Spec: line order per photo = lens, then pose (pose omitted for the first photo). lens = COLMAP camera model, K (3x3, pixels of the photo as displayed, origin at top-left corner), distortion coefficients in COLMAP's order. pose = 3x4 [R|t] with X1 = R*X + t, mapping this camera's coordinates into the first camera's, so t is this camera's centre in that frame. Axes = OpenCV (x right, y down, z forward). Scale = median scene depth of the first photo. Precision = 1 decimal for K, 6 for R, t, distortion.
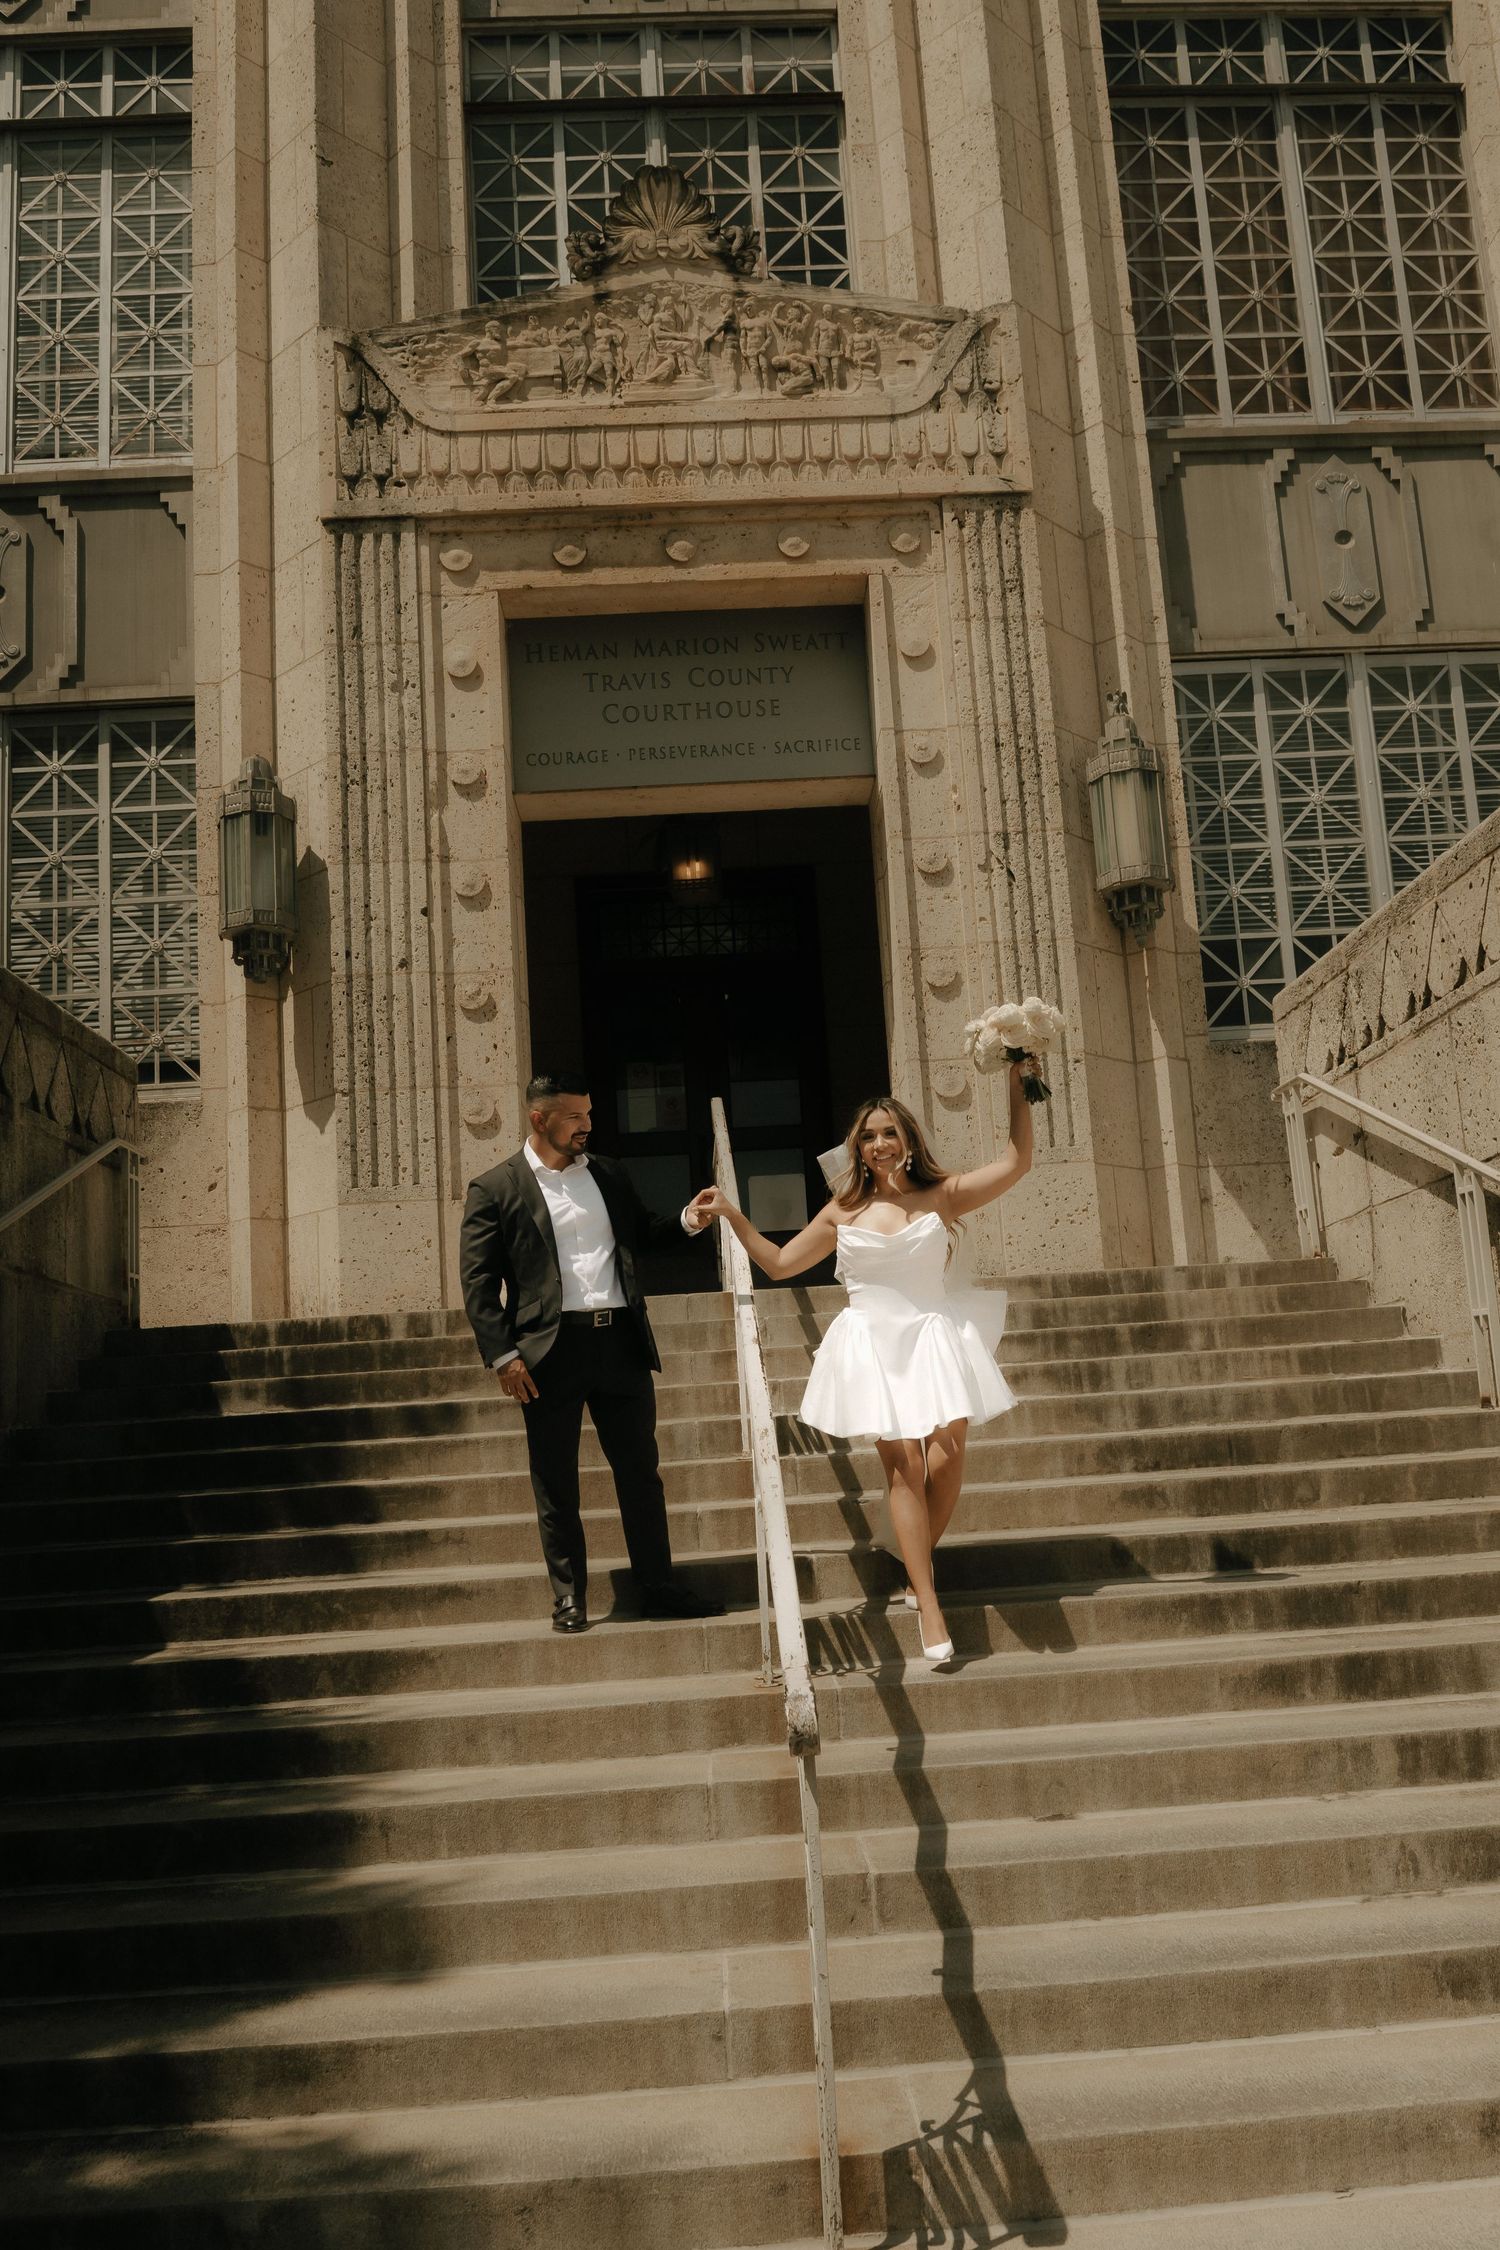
lens RADIAL K [[1900.4, 0, 749.8], [0, 1900.4, 1127.8], [0, 0, 1]] dist [-0.037537, -0.007703]
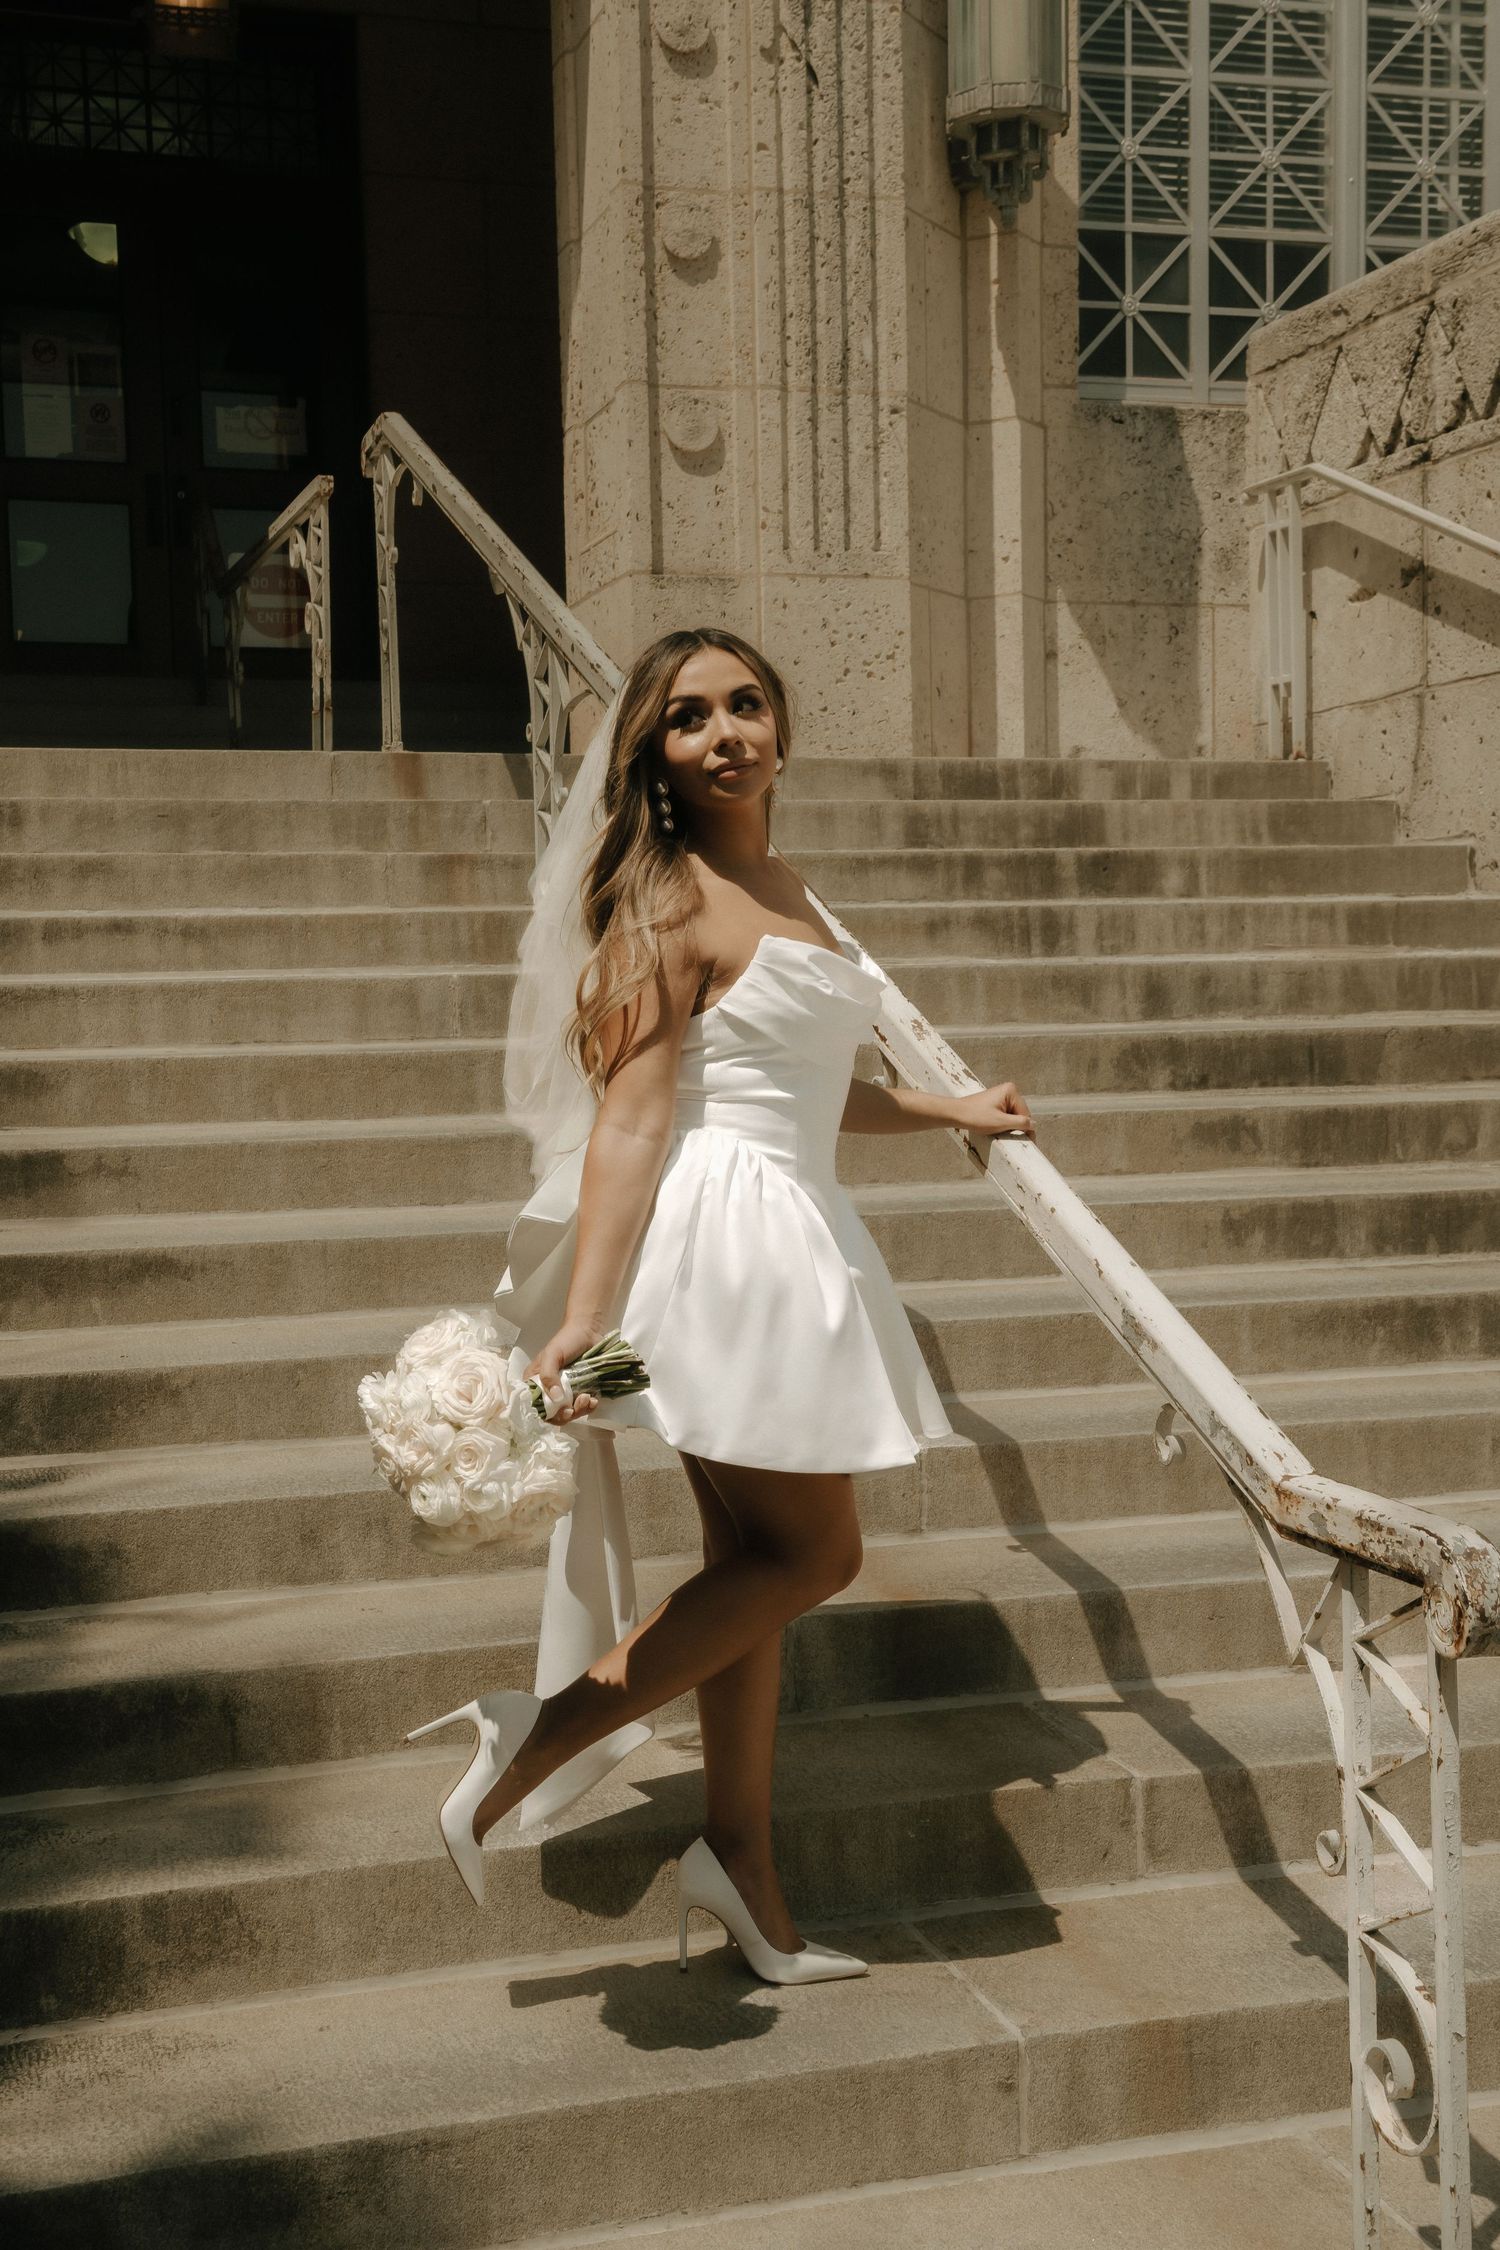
lens RADIAL K [[2836.1, 0, 750.2], [0, 2836.1, 1122.8], [0, 0, 1]] dist [0.102437, 0.000000]
pose [[0.963519, 0.032951, 0.265604, -0.141445], [-0.088326, 0.975942, 0.199340, 0.012567], [-0.252645, -0.215528, 0.943249, 0.109706]]
